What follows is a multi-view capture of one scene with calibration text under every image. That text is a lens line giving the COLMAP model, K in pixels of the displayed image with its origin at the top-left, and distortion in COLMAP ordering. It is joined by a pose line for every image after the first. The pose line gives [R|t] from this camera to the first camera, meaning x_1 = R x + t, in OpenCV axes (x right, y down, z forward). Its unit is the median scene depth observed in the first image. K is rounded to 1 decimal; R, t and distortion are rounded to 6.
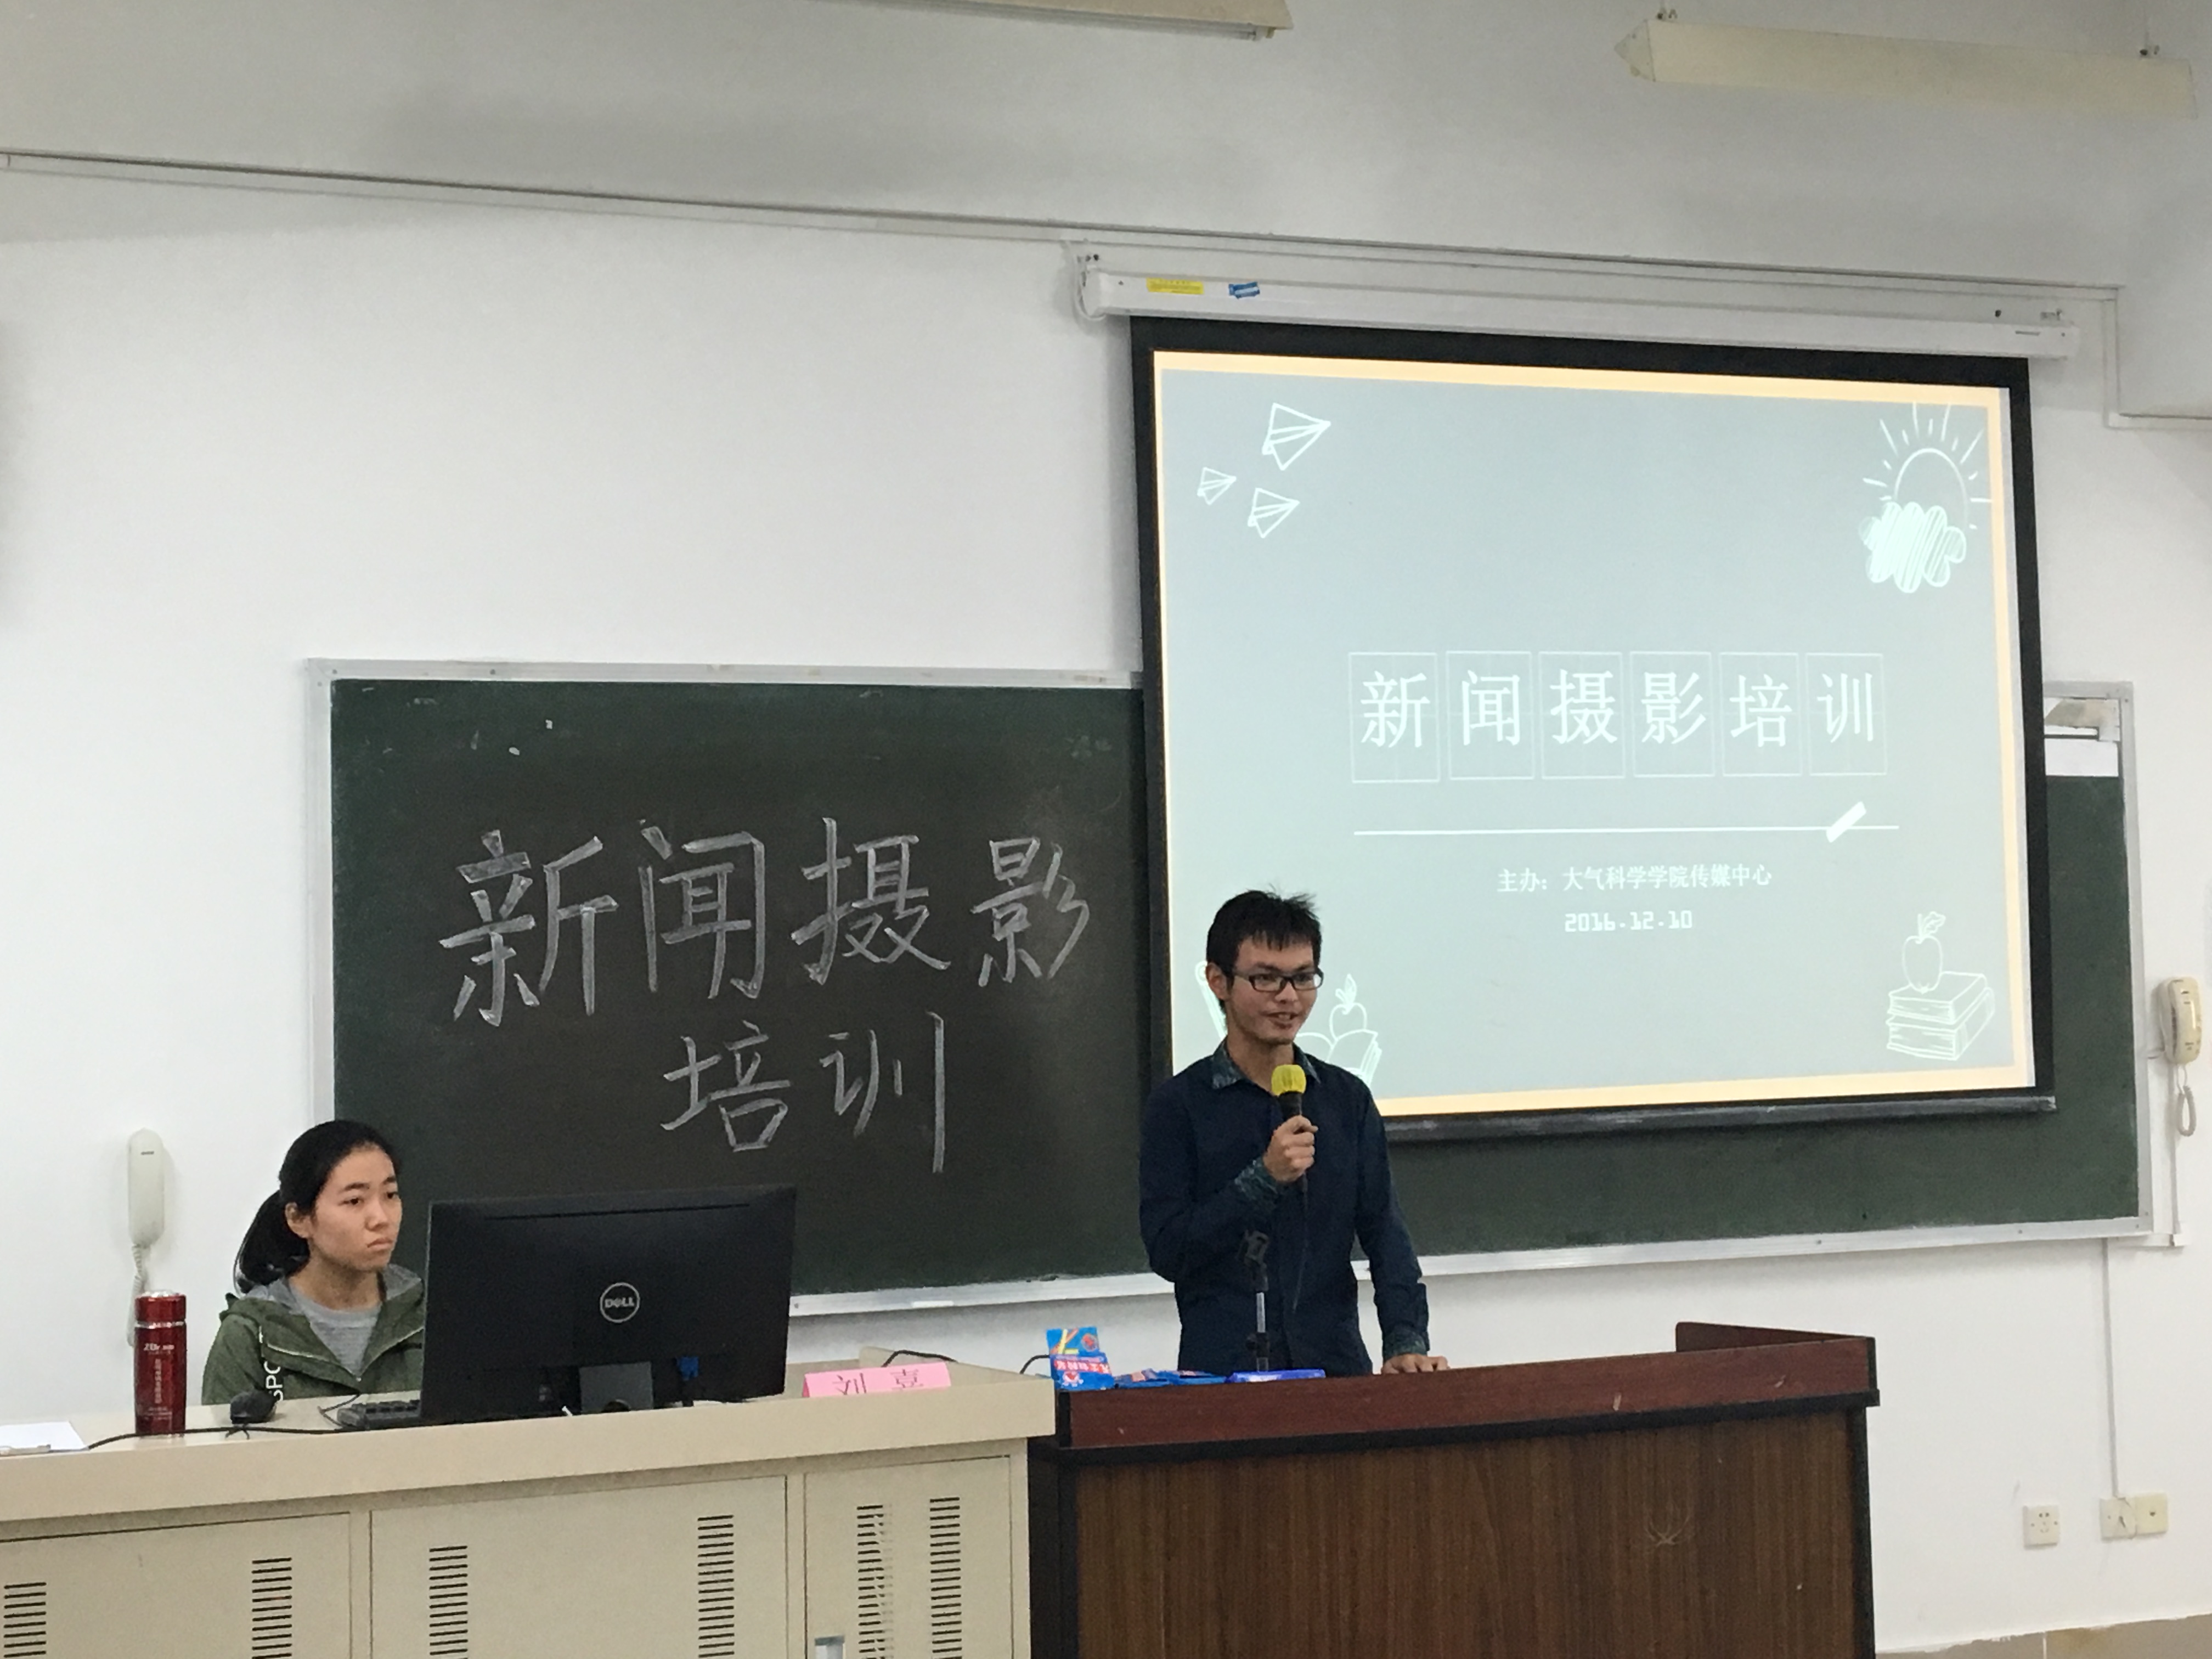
lens RADIAL K [[3293.6, 0, 1106.0], [0, 3293.6, 829.5], [0, 0, 1]] dist [0.092064, 0.041477]
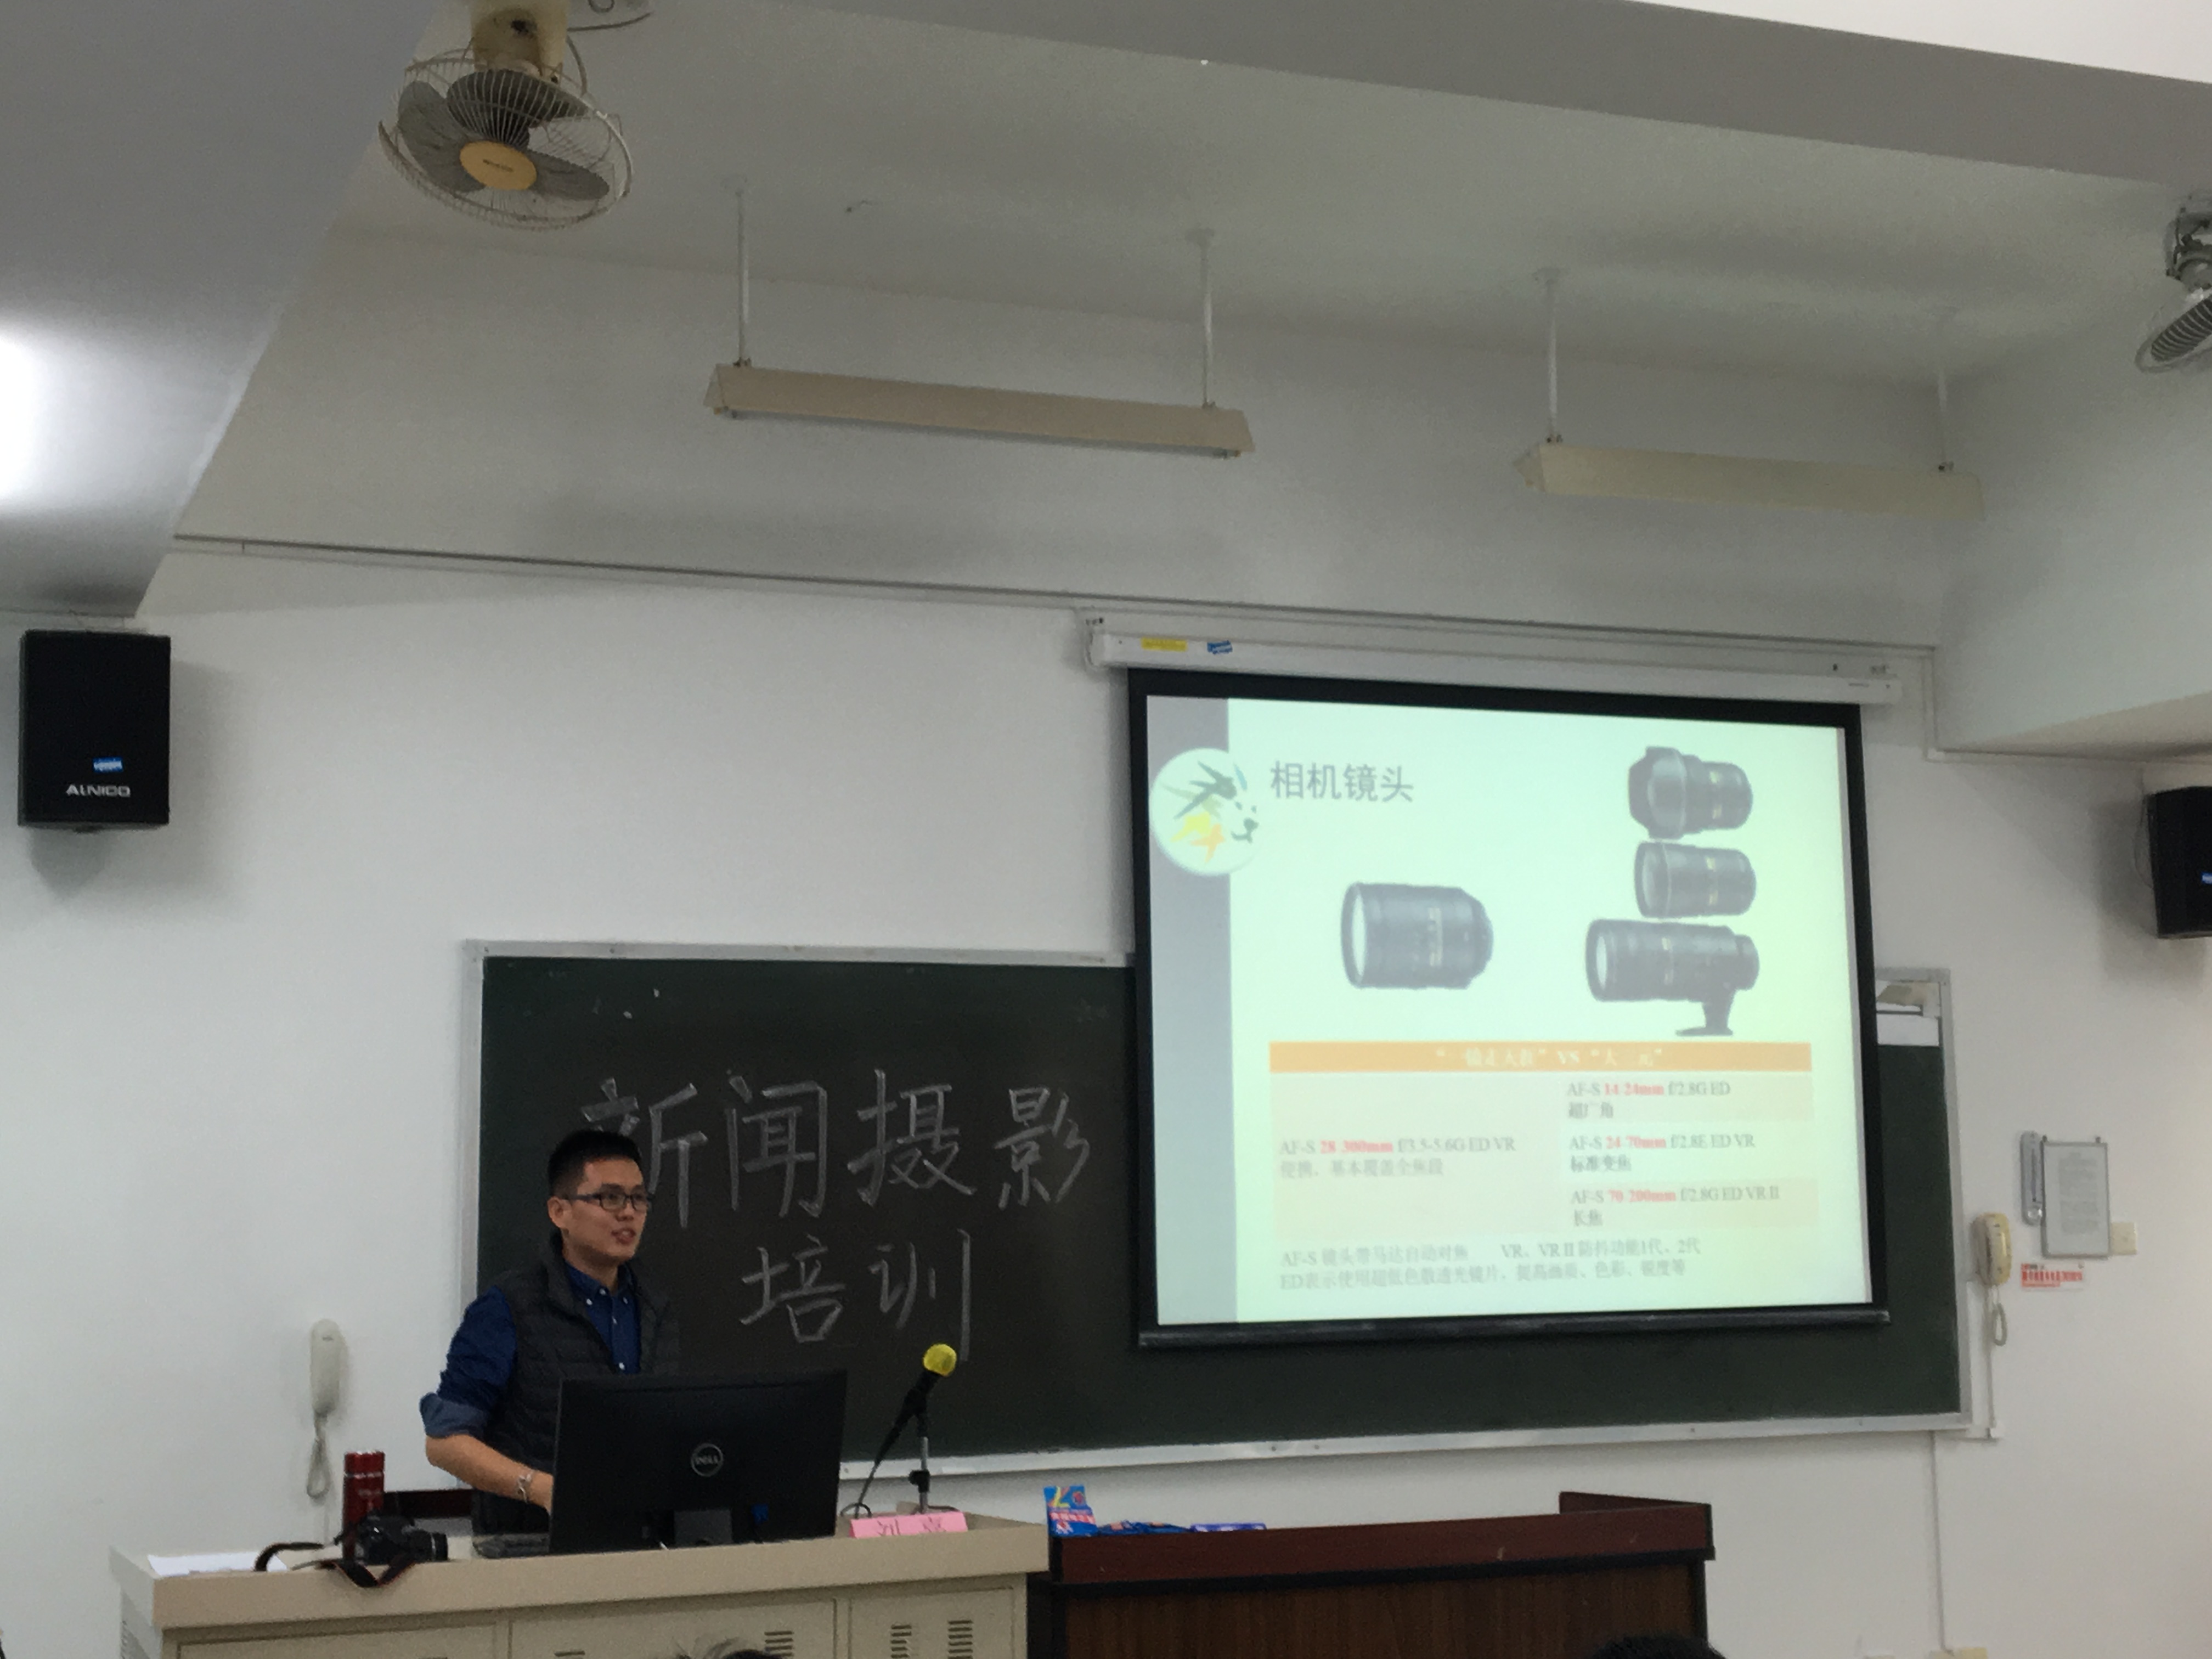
lens RADIAL K [[3164.7, 0, 1106.0], [0, 3164.7, 829.5], [0, 0, 1]] dist [0.109350, -0.012888]
pose [[0.999822, 0.009230, -0.016425, 0.019609], [-0.010296, 0.997763, -0.066053, -0.015805], [0.015779, 0.066211, 0.997681, -0.190183]]
